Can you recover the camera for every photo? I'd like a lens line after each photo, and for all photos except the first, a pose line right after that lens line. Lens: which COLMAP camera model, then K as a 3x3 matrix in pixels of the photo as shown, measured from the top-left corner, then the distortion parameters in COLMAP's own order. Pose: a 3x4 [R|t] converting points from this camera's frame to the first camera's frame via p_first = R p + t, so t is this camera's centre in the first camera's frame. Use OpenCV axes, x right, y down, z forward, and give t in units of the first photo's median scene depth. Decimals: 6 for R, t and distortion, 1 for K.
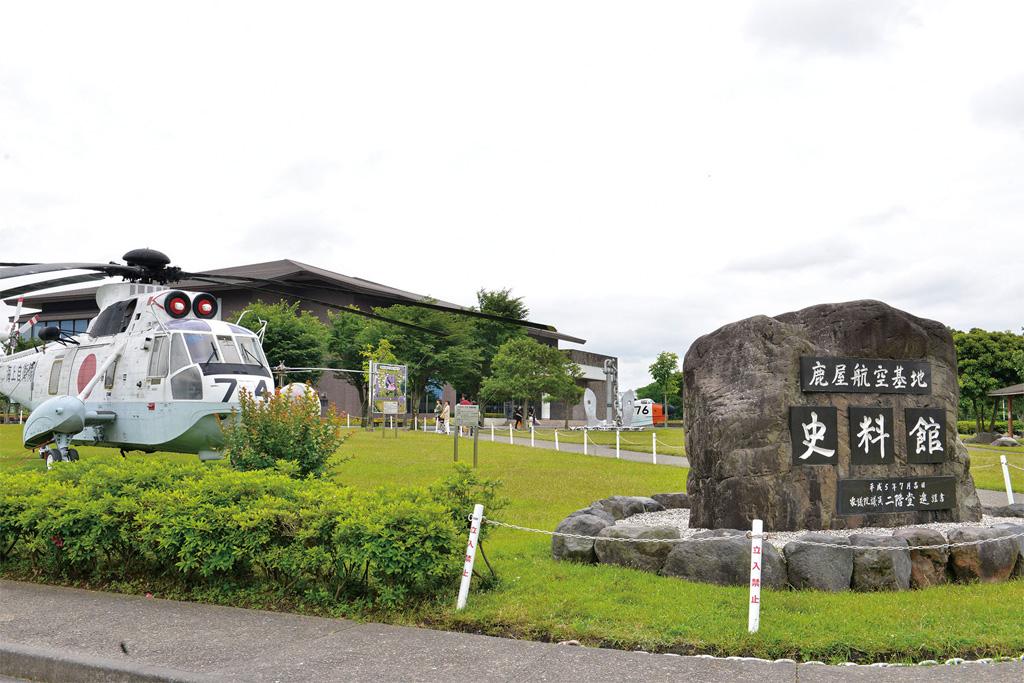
lens RADIAL K [[981.7, 0, 512.0], [0, 981.7, 341.5], [0, 0, 1]] dist [-0.008460, 0.000305]
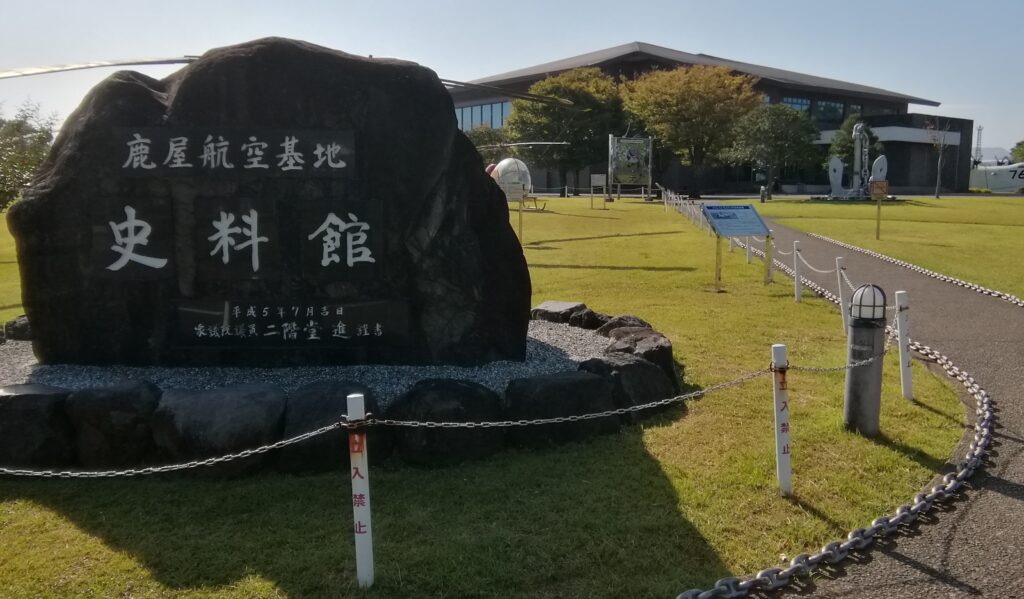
lens RADIAL K [[829.4, 0, 512.0], [0, 829.4, 299.5], [0, 0, 1]] dist [0.051571, -0.010299]
pose [[0.896887, 0.055468, -0.438768, 0.790700], [0.039558, 0.978066, 0.204504, 0.023277], [0.440488, -0.200774, 0.875020, 0.543311]]
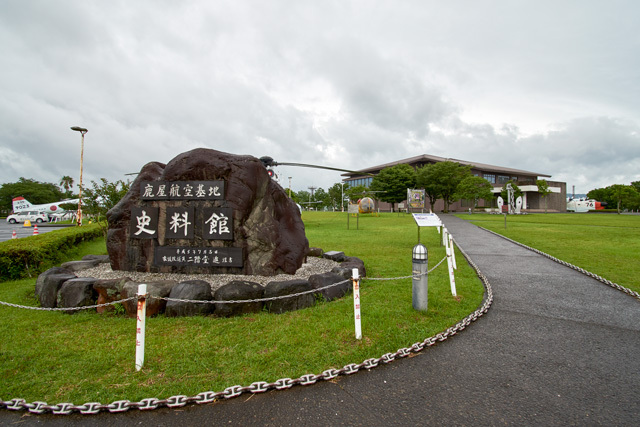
lens RADIAL K [[319.9, 0, 340.4], [0, 319.9, 201.8], [0, 0, 1]] dist [0.013279, -0.000133]
pose [[0.831403, -0.015794, -0.555445, 0.926084], [0.047435, 0.997964, 0.042626, 0.044026], [0.553641, -0.061787, 0.830460, 0.657784]]
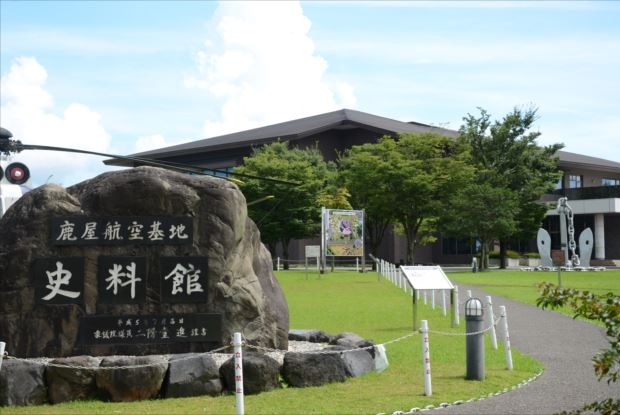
lens RADIAL K [[979.8, 0, 310.0], [0, 979.8, 207.5], [0, 0, 1]] dist [0.241288, 0.034885]
pose [[0.938647, -0.031037, -0.343480, 0.986774], [0.040140, 0.999005, 0.019423, -0.007955], [0.342535, -0.032018, 0.938959, -0.066504]]
